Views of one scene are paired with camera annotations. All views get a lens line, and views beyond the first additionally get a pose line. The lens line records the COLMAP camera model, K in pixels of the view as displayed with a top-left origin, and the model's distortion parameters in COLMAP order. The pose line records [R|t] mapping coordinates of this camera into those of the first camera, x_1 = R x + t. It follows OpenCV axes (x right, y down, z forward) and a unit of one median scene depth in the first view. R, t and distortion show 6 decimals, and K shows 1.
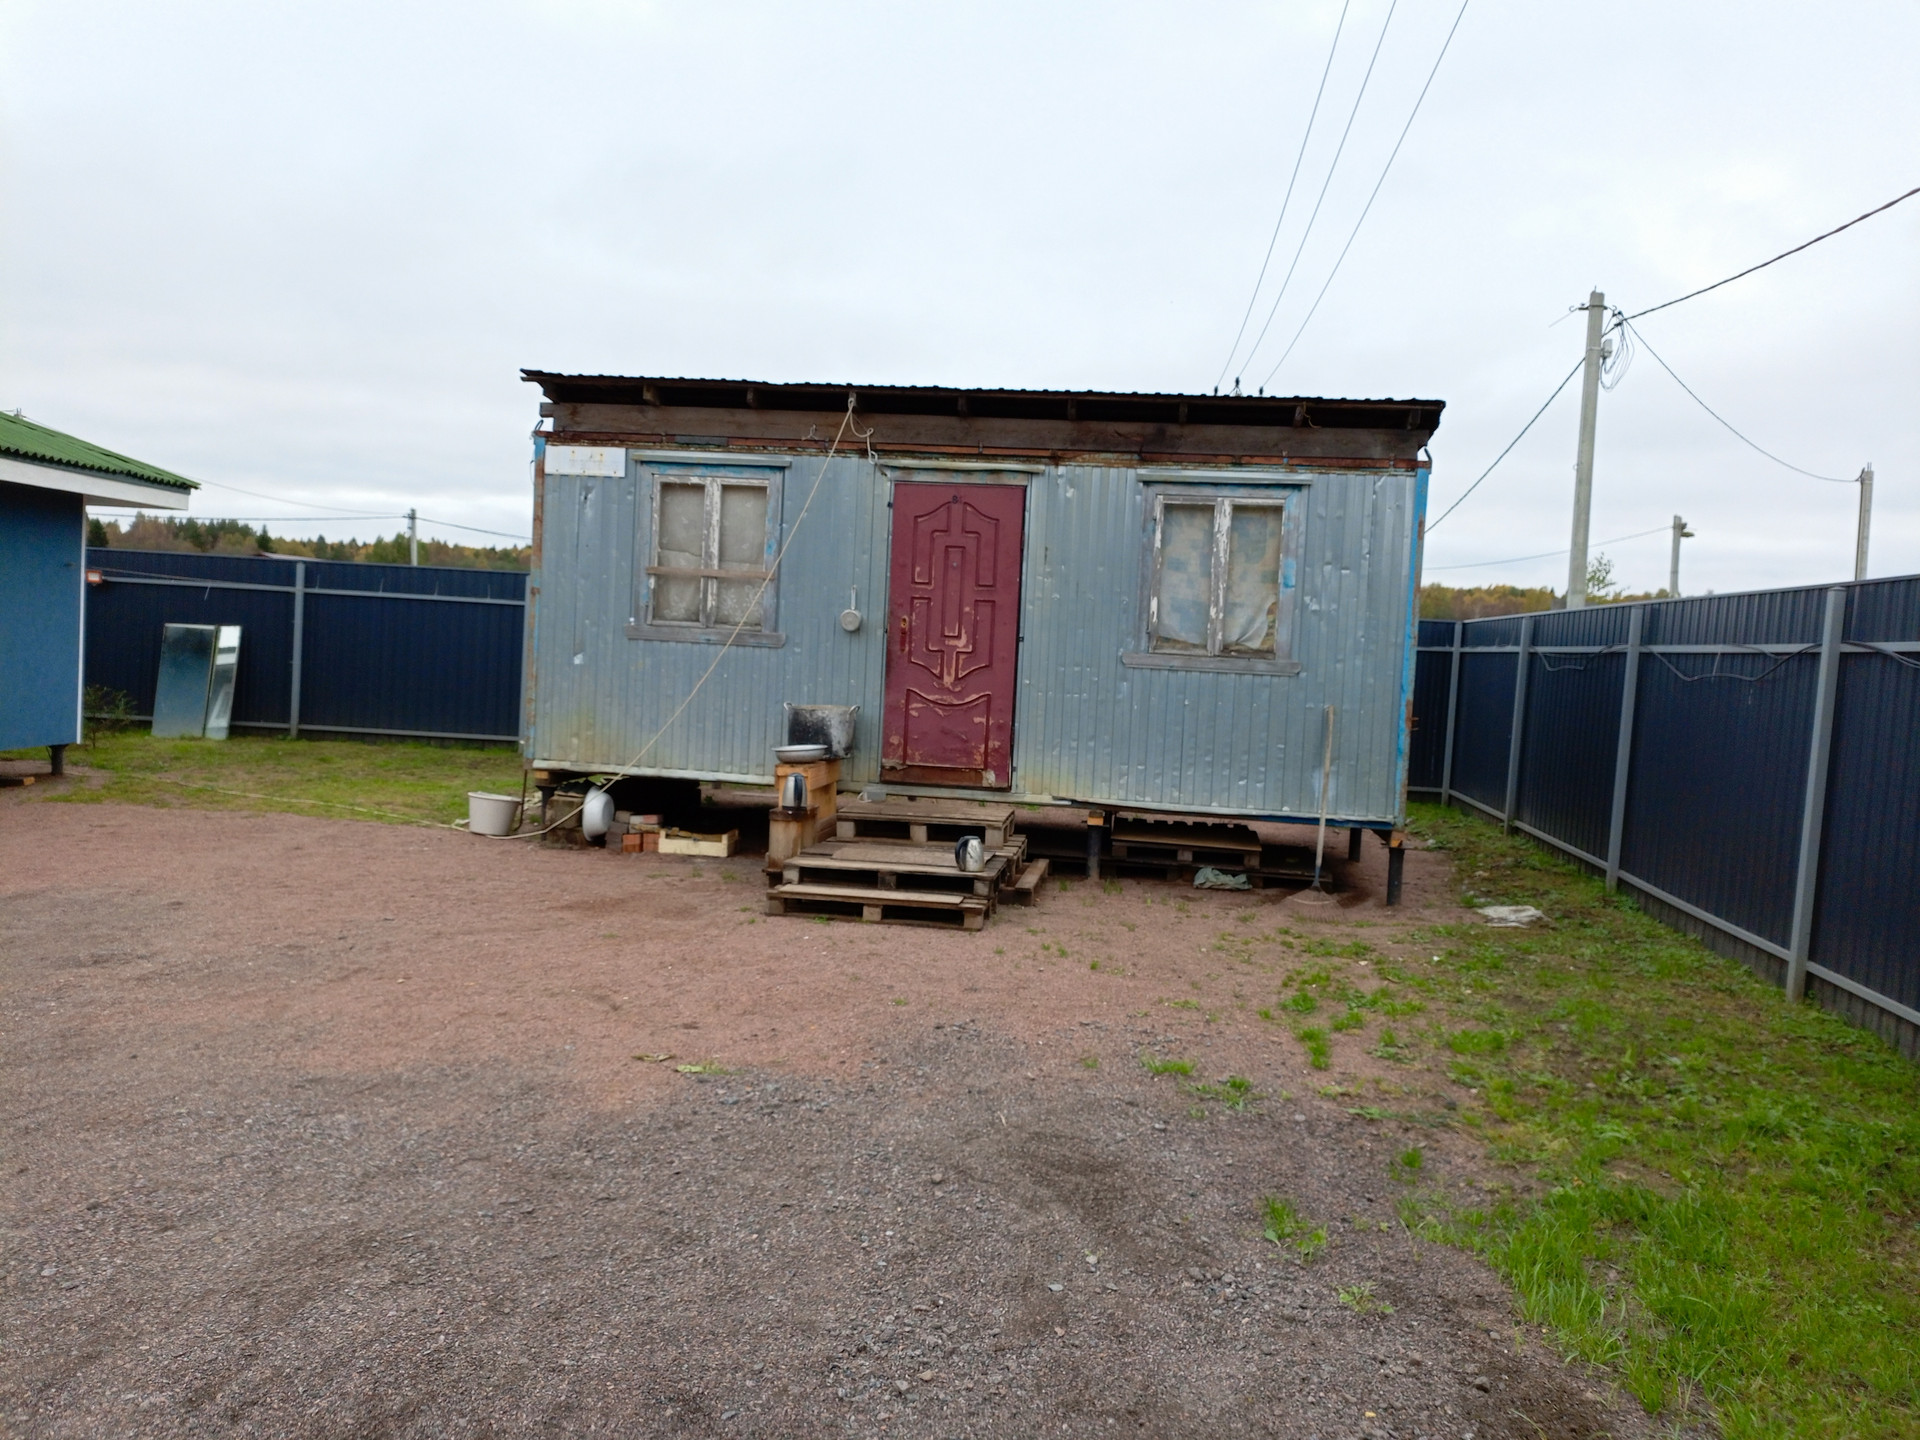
lens RADIAL K [[1398.6, 0, 955.6], [0, 1398.6, 717.3], [0, 0, 1]] dist [0.075342, -0.115931]
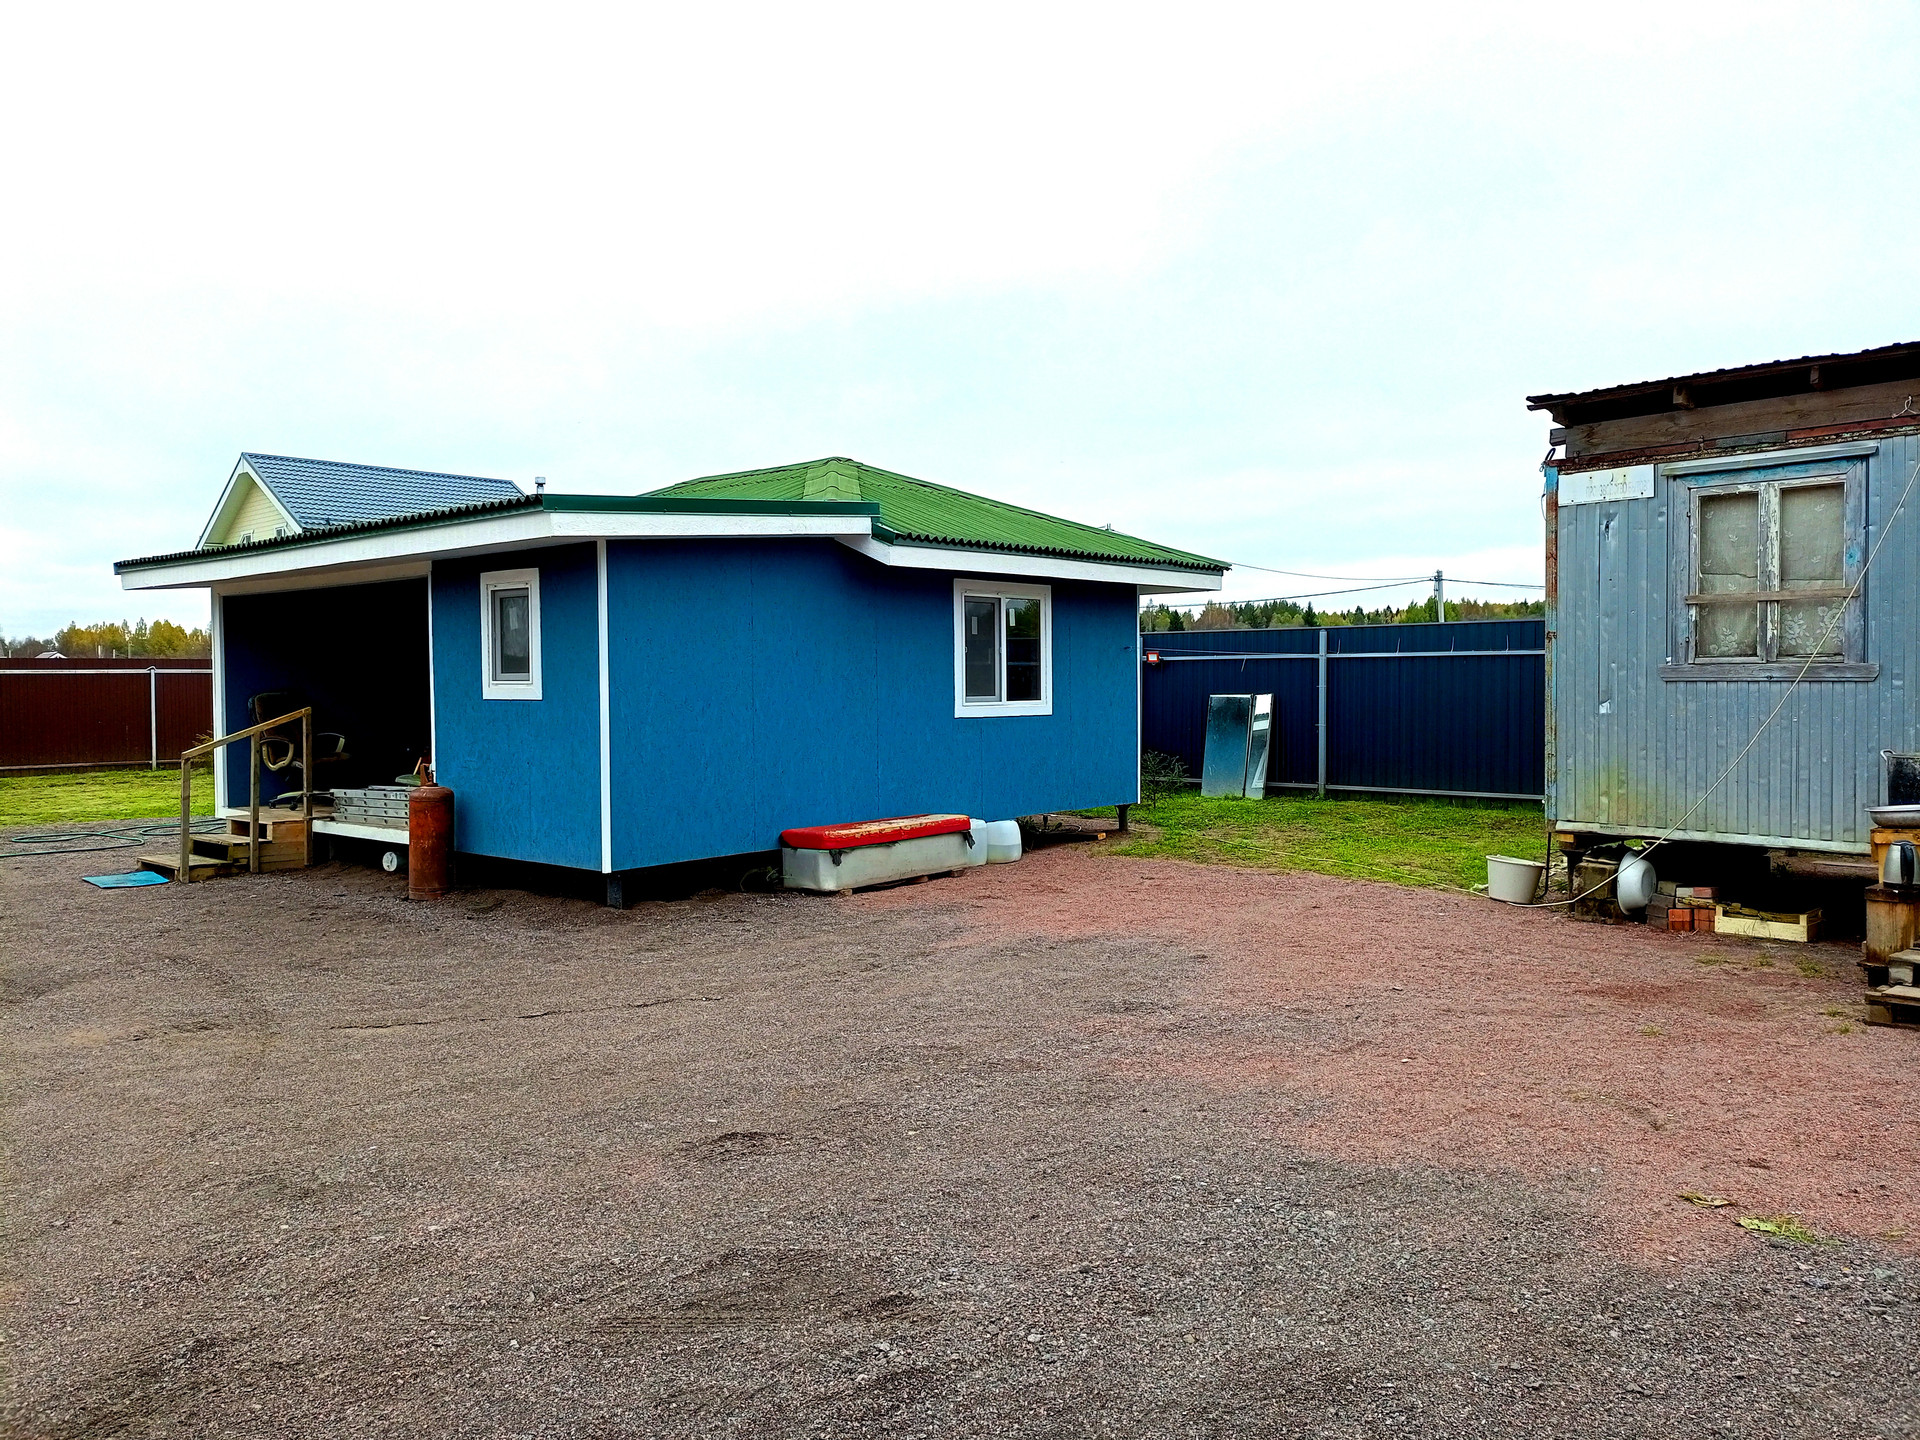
lens RADIAL K [[1398.6, 0, 955.6], [0, 1398.6, 717.3], [0, 0, 1]] dist [0.075342, -0.115931]
pose [[0.763189, -0.043370, -0.644718, -0.005976], [0.016701, 0.998736, -0.047414, 0.000083], [0.645959, 0.025418, 0.762949, 0.055927]]
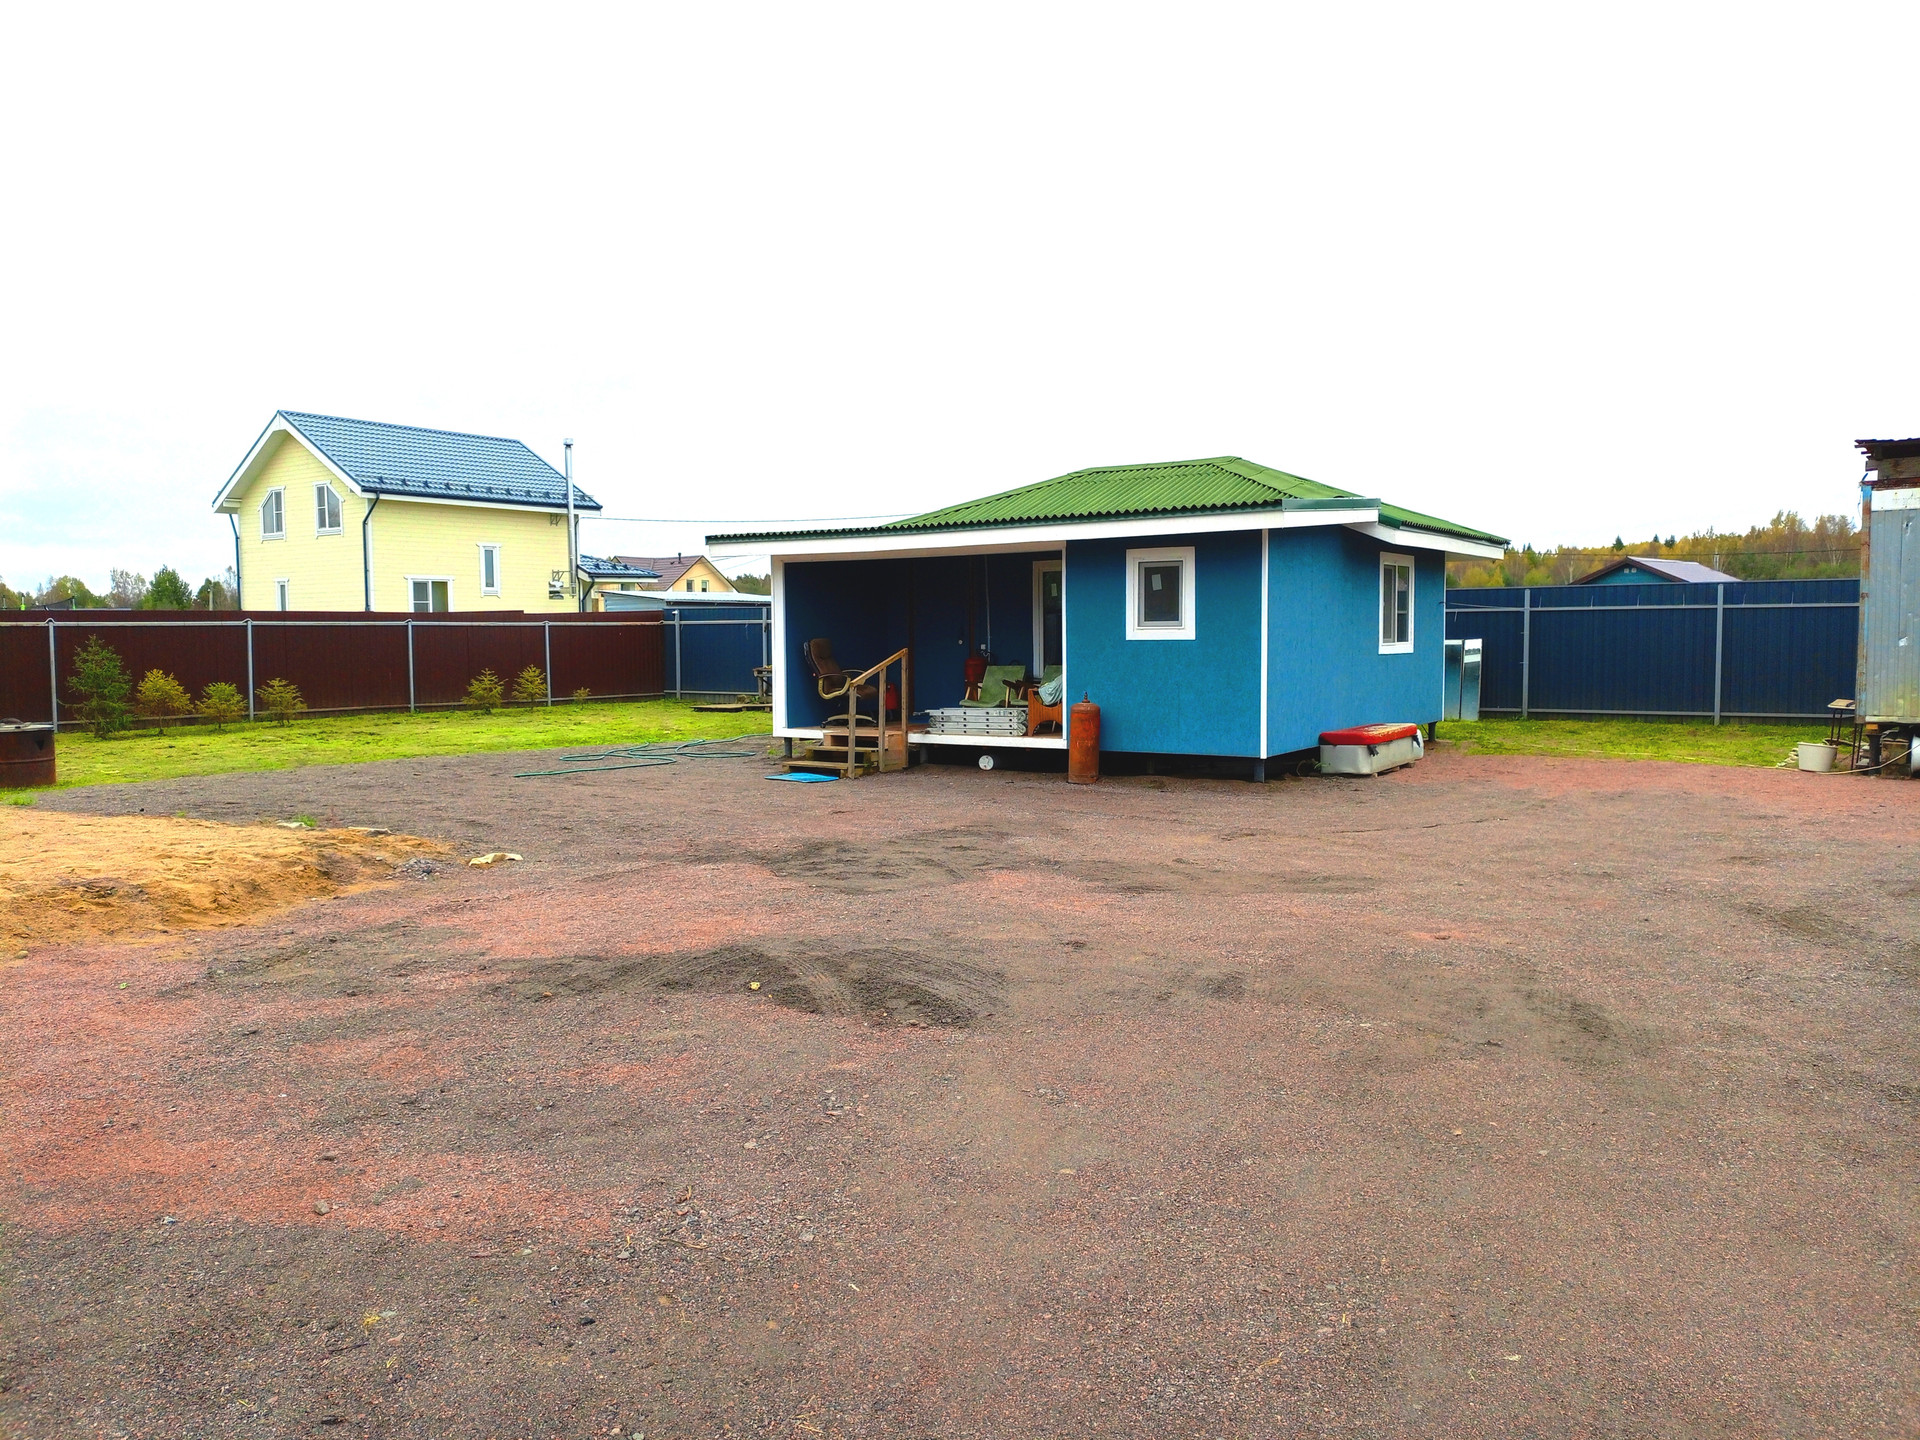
lens RADIAL K [[1398.6, 0, 955.6], [0, 1398.6, 717.3], [0, 0, 1]] dist [0.075342, -0.115931]
pose [[0.841174, -0.030426, -0.539907, -0.311872], [0.027757, 0.999529, -0.013082, 0.025504], [0.540051, -0.003982, 0.841623, -0.688667]]
